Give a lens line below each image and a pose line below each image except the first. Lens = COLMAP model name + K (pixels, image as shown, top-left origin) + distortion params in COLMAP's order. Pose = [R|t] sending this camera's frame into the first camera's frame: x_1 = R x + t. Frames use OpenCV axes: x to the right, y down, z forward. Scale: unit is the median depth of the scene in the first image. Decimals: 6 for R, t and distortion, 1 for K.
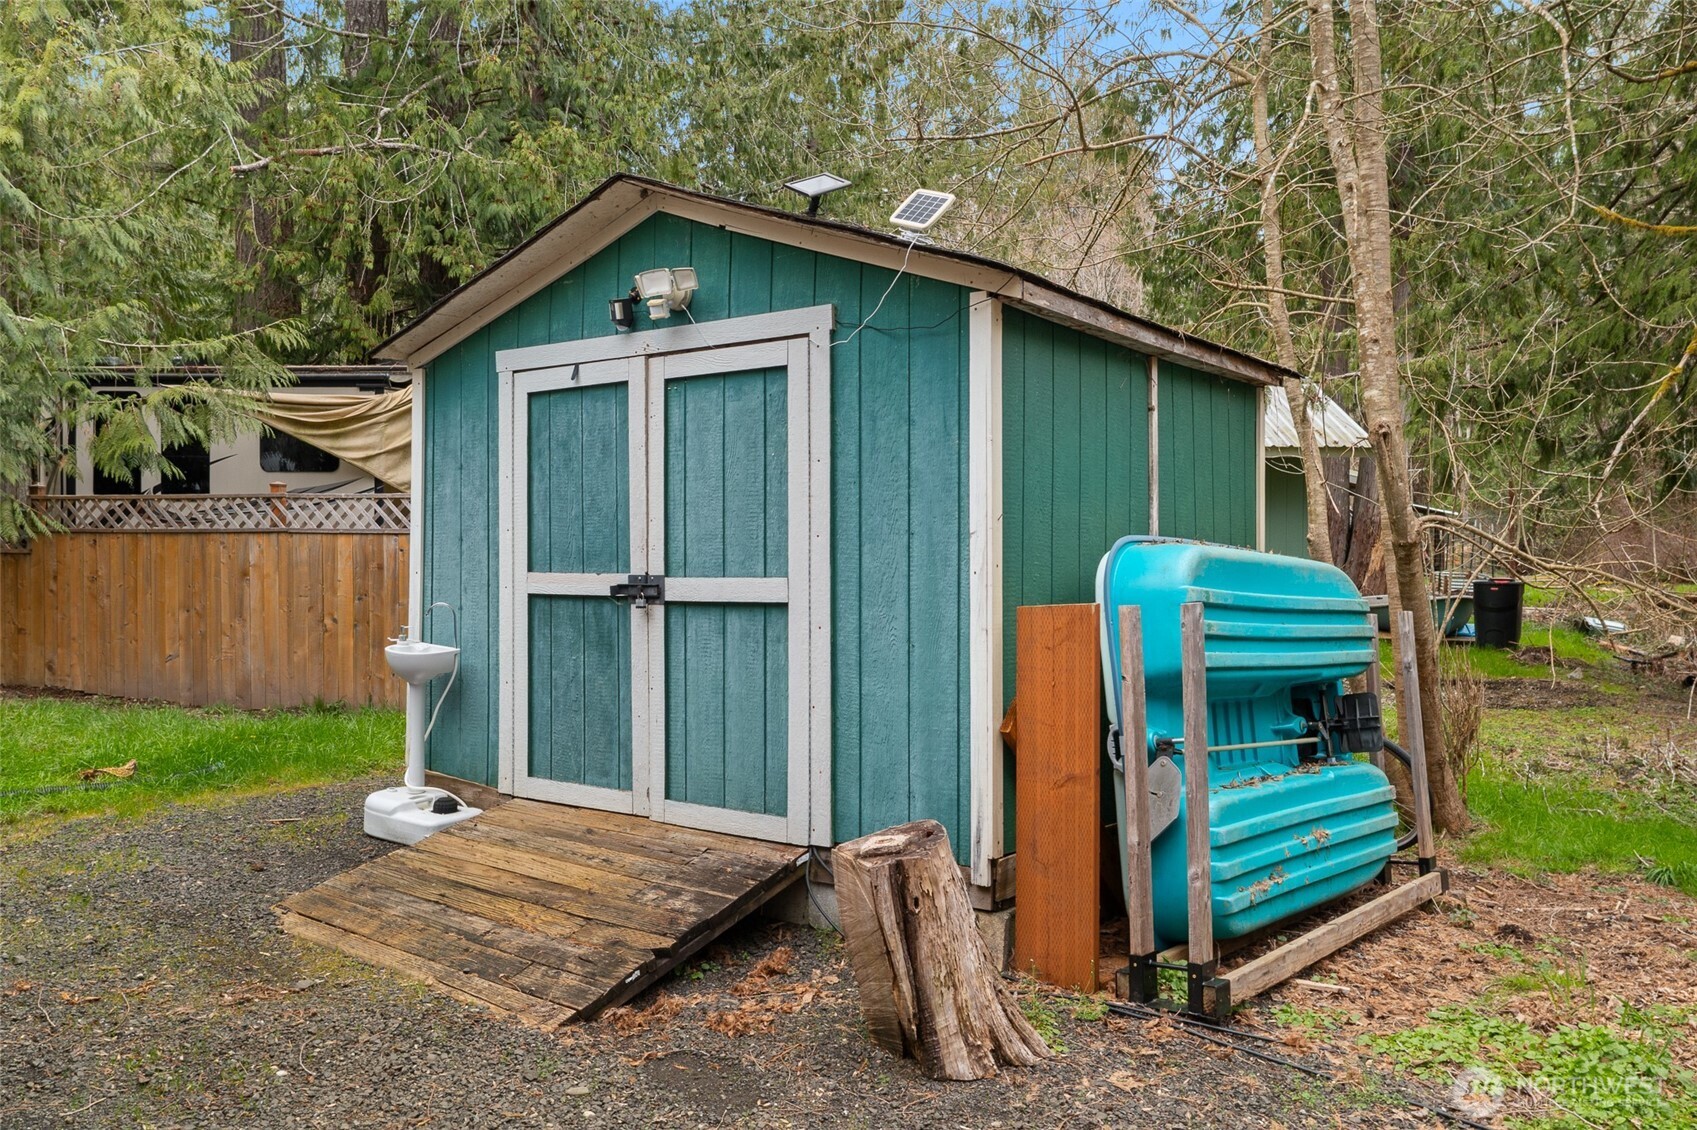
lens RADIAL K [[1332.7, 0, 848.7], [0, 1332.7, 559.7], [0, 0, 1]] dist [-0.027477, 0.011036]
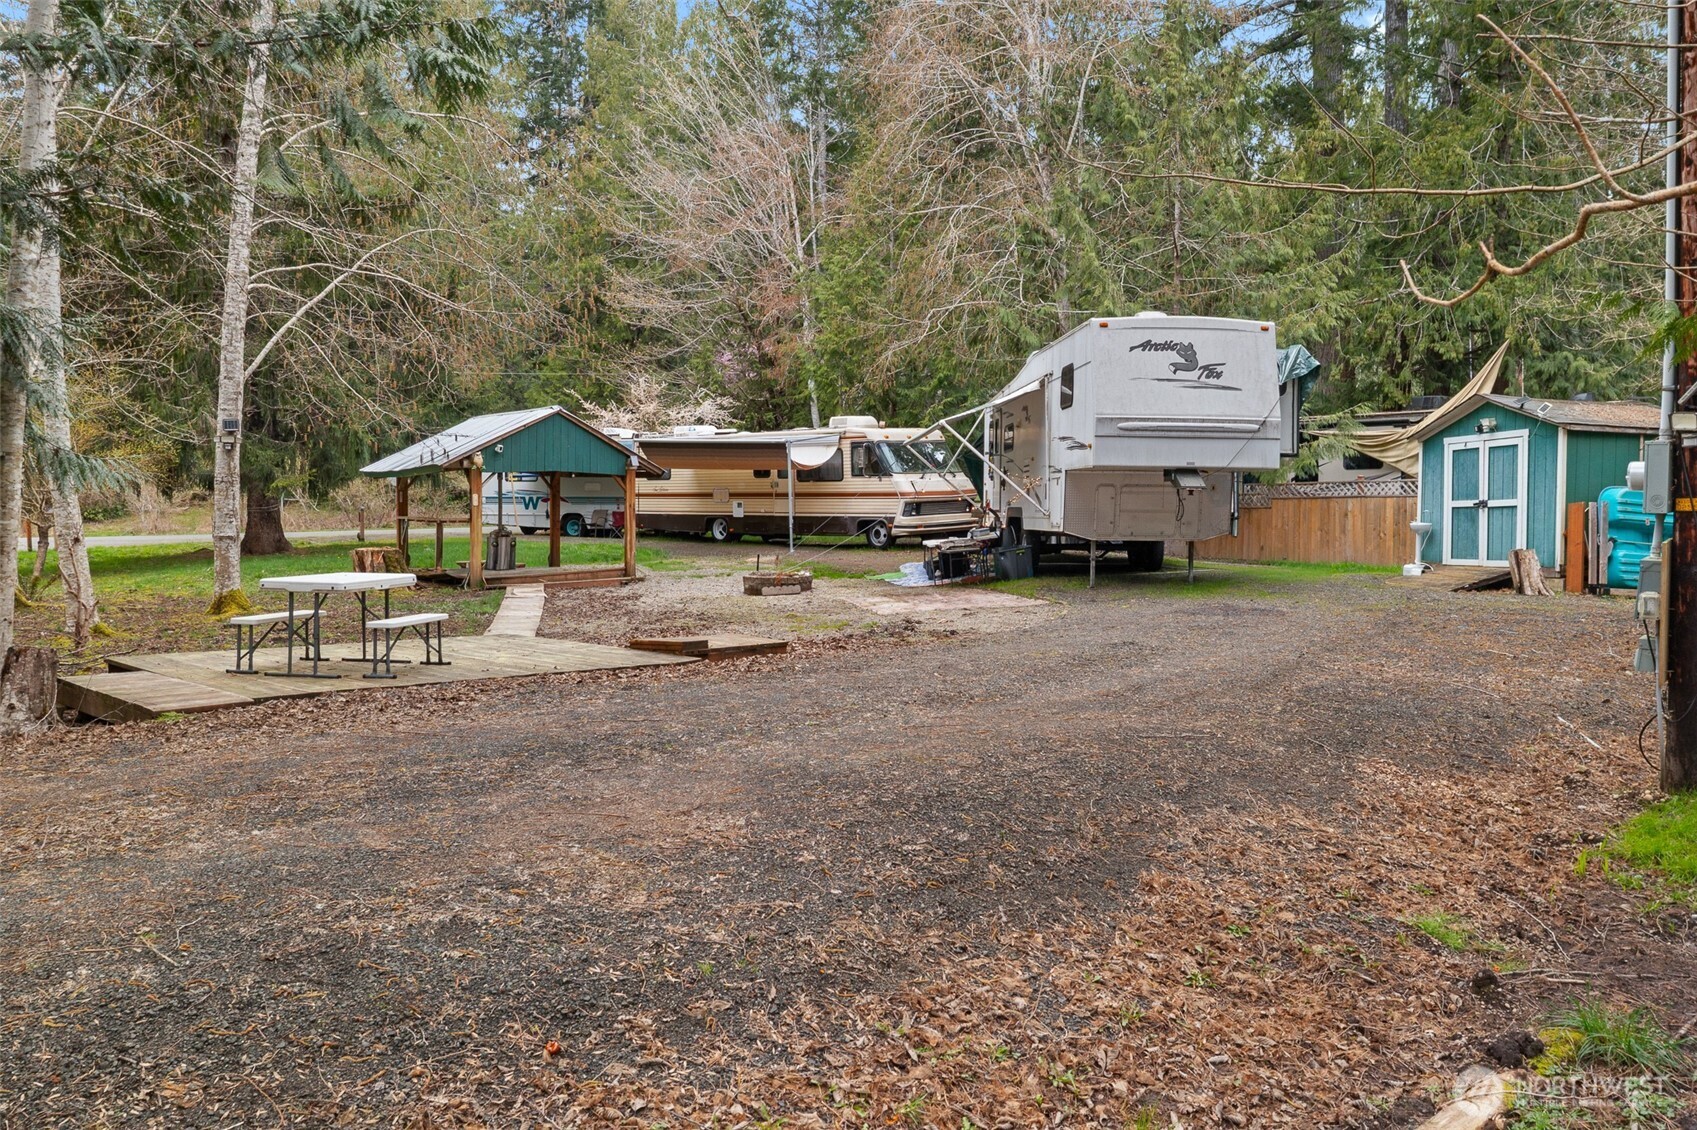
lens RADIAL K [[1332.7, 0, 843.4], [0, 1332.7, 555.1], [0, 0, 1]] dist [-0.027477, 0.011036]
pose [[0.744652, 0.014921, -0.667286, 0.909144], [-0.010041, 0.999887, 0.011154, 0.130481], [0.667377, -0.001606, 0.744718, -2.706380]]
